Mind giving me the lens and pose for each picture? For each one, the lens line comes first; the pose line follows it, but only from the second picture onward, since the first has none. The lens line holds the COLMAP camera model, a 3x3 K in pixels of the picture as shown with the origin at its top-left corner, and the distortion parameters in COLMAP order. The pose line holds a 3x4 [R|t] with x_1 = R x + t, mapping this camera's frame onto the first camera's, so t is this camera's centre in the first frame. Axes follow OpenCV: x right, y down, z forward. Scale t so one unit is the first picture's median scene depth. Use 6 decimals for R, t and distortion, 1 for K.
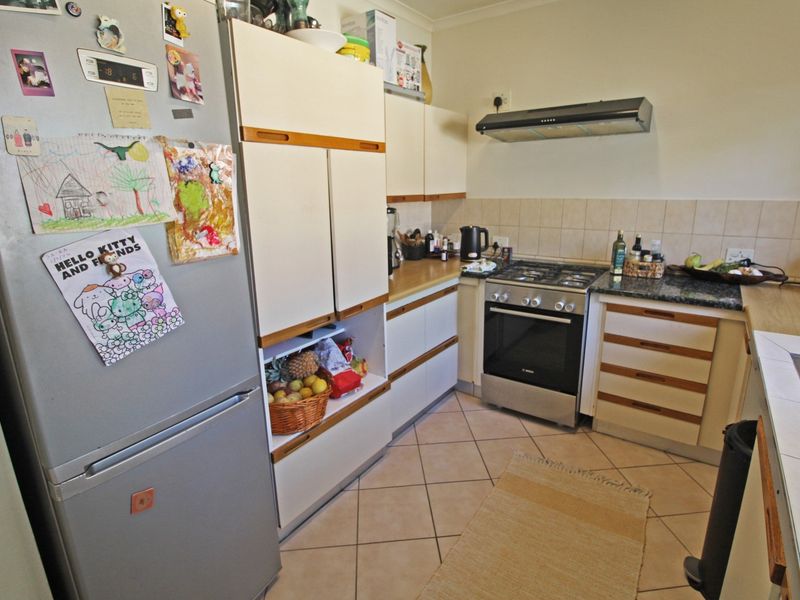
lens RADIAL K [[429.7, 0, 401.6], [0, 429.7, 297.5], [0, 0, 1]] dist [0.003640, -0.016546]
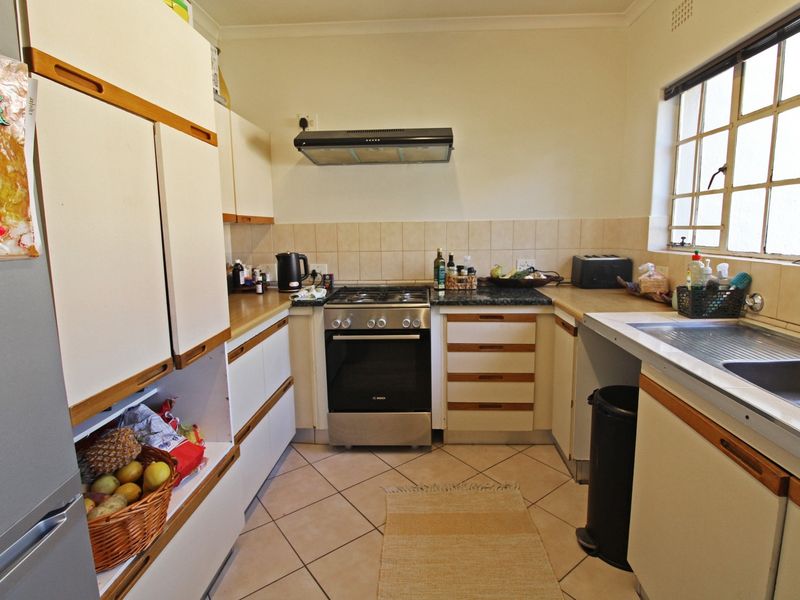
lens RADIAL K [[429.7, 0, 401.6], [0, 429.7, 297.5], [0, 0, 1]] dist [0.003640, -0.016546]
pose [[0.835065, -0.077331, 0.544689, -0.172630], [0.140699, 0.987165, -0.075555, 0.034673], [-0.531856, 0.139731, 0.835227, 0.174224]]
